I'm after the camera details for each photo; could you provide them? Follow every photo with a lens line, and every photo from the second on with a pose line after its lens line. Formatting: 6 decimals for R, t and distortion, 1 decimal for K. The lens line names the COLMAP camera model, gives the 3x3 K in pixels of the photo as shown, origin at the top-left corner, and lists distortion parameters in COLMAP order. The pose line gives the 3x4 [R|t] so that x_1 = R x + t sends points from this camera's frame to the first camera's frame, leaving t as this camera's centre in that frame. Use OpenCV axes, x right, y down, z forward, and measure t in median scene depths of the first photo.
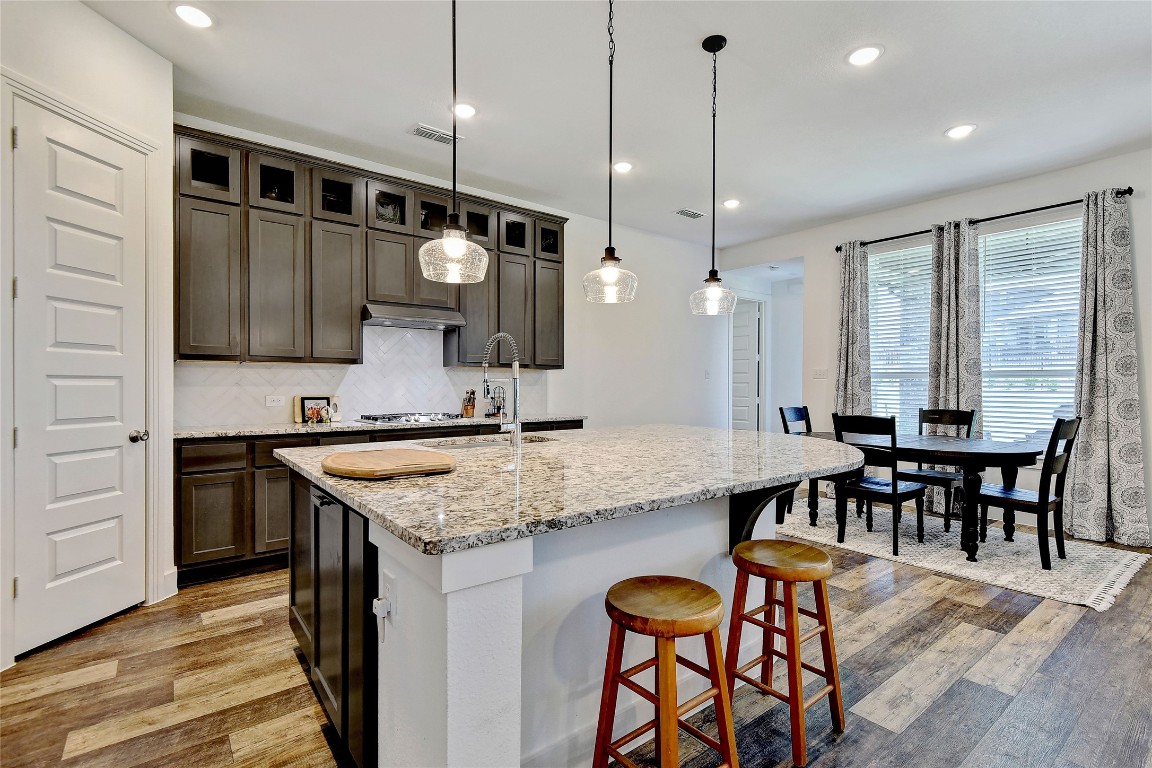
lens RADIAL K [[535.5, 0, 586.8], [0, 535.5, 386.5], [0, 0, 1]] dist [0.007986, -0.004657]
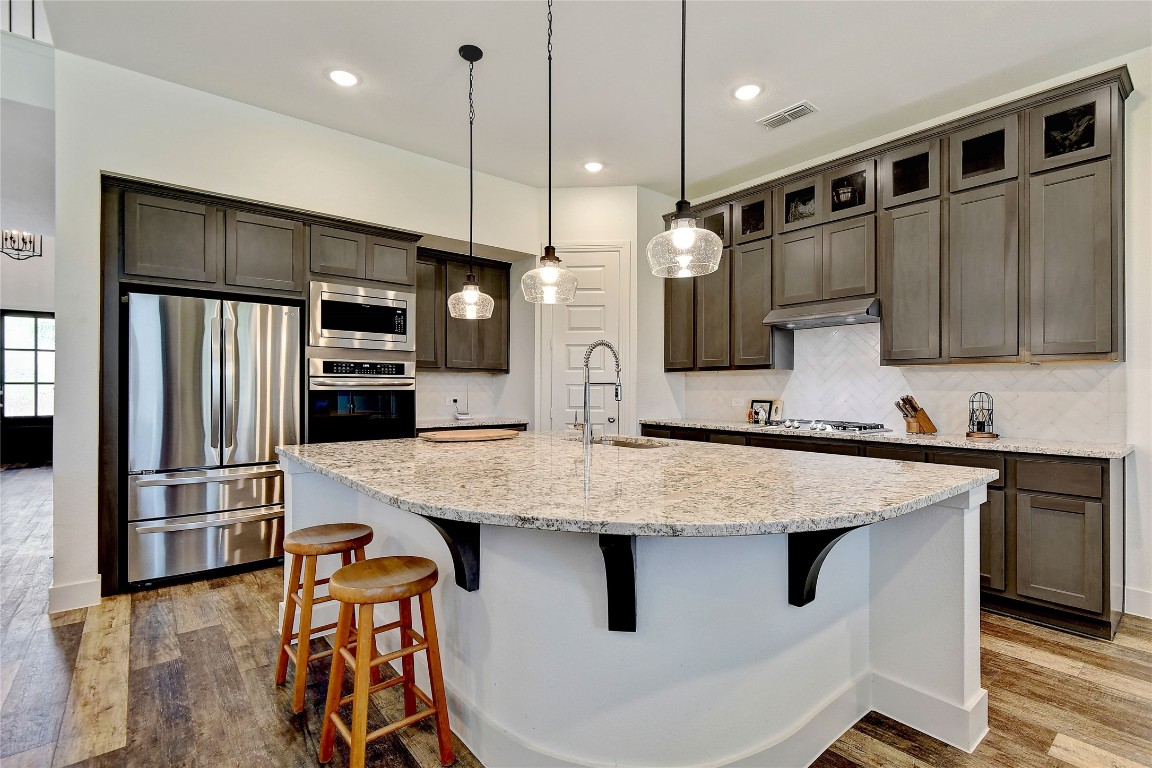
lens RADIAL K [[535.5, 0, 583.4], [0, 535.5, 383.3], [0, 0, 1]] dist [0.007986, -0.004657]
pose [[0.019109, -0.012364, -0.999741, 0.560058], [-0.008032, 0.999889, -0.012519, 0.001487], [0.999785, 0.008269, 0.019008, 0.576193]]
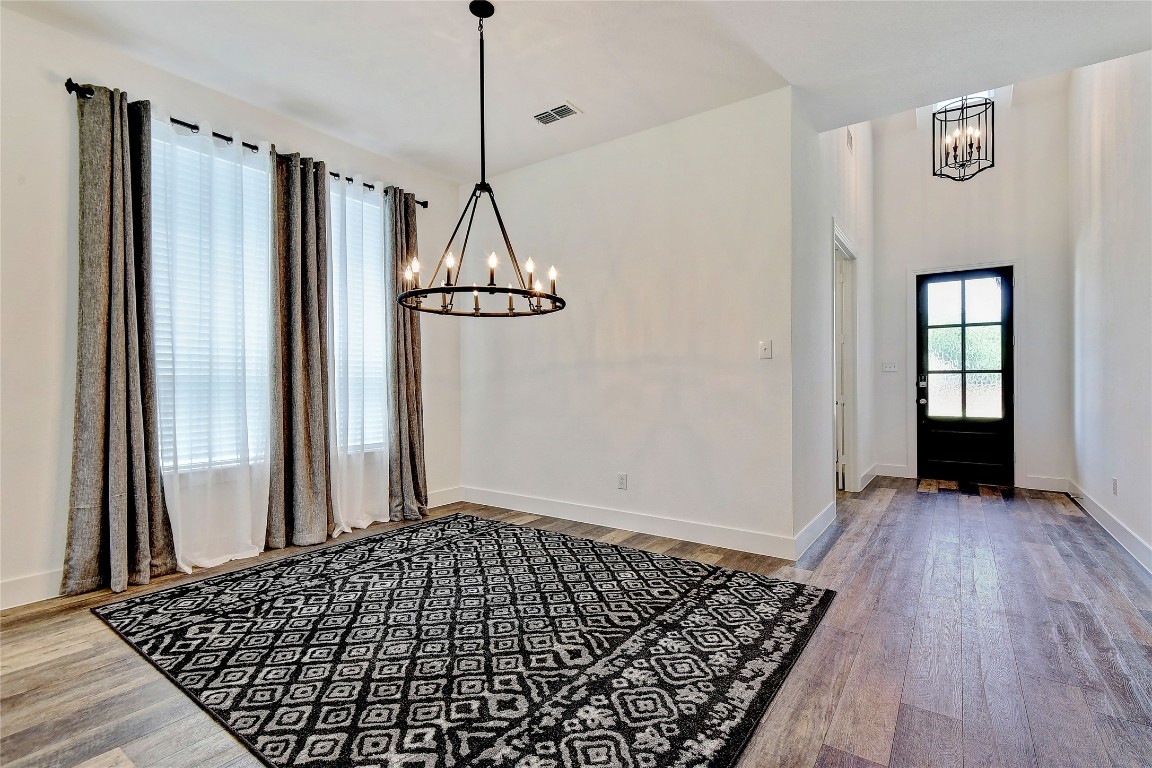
lens RADIAL K [[535.5, 0, 576.4], [0, 535.5, 384.5], [0, 0, 1]] dist [0.007986, -0.004657]
pose [[-0.962435, -0.000200, -0.271513, -0.108826], [-0.001382, 0.999990, 0.004159, 0.023048], [0.271509, 0.004378, -0.962426, -0.344095]]
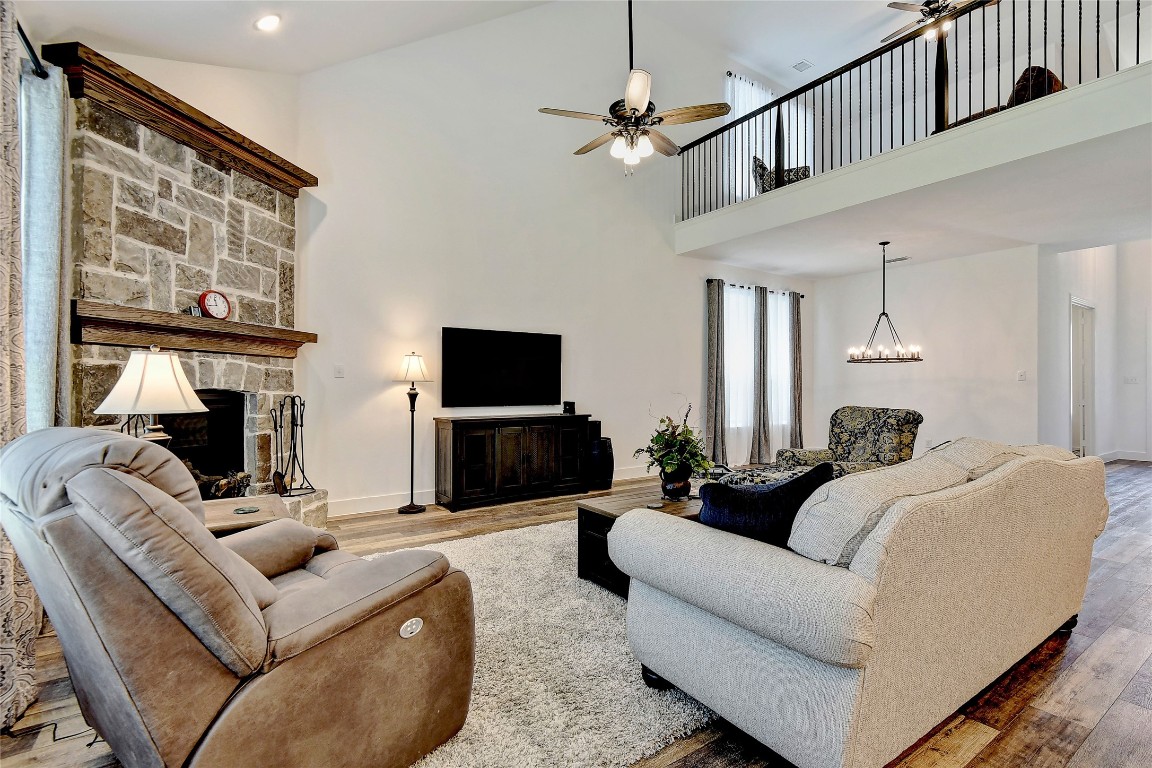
lens RADIAL K [[535.5, 0, 582.5], [0, 535.5, 383.1], [0, 0, 1]] dist [0.007986, -0.004657]
pose [[-0.997769, -0.004906, 0.066575, 0.606800], [-0.004831, 0.999988, 0.001281, -0.000042], [-0.066580, 0.000956, -0.997781, 0.653687]]
